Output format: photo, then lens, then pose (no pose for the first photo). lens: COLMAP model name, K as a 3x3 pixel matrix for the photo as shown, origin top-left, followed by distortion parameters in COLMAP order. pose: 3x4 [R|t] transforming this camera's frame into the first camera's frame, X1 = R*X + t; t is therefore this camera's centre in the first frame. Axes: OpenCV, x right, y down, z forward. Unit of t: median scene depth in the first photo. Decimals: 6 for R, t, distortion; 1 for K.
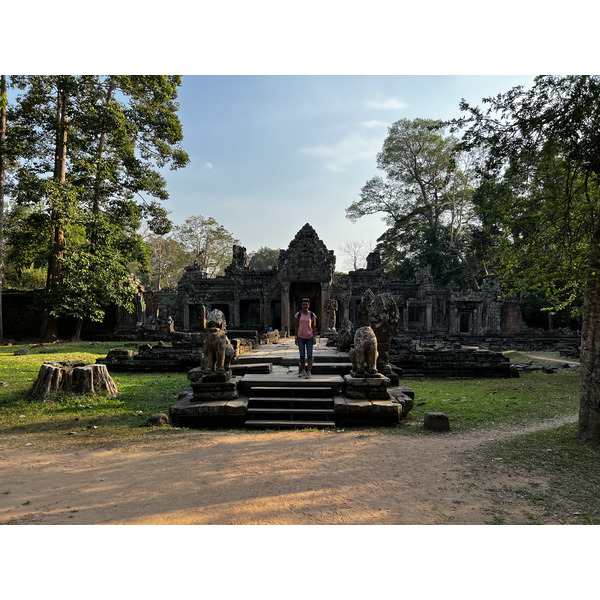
lens RADIAL K [[456.0, 0, 300.0], [0, 456.0, 300.0], [0, 0, 1]] dist [0.064274, -0.086749]
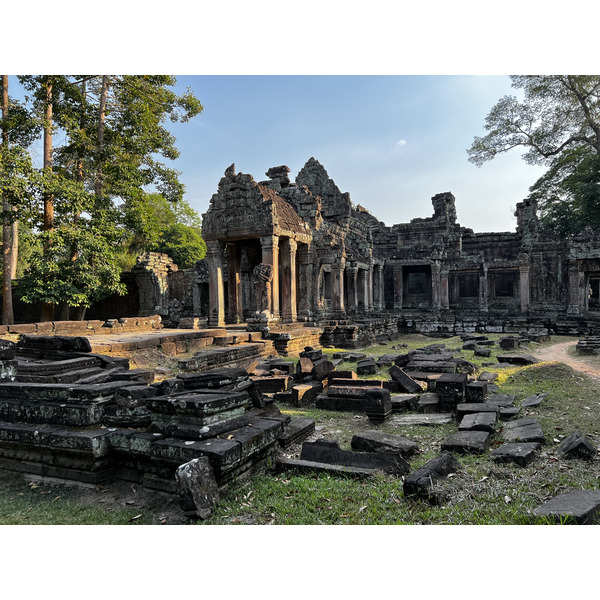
lens RADIAL K [[456.0, 0, 300.0], [0, 456.0, 300.0], [0, 0, 1]] dist [0.064274, -0.086749]
pose [[0.917695, -0.026128, -0.396425, 0.236954], [0.041686, 0.998660, 0.030679, 0.020815], [0.395093, -0.044679, 0.917554, 0.313236]]
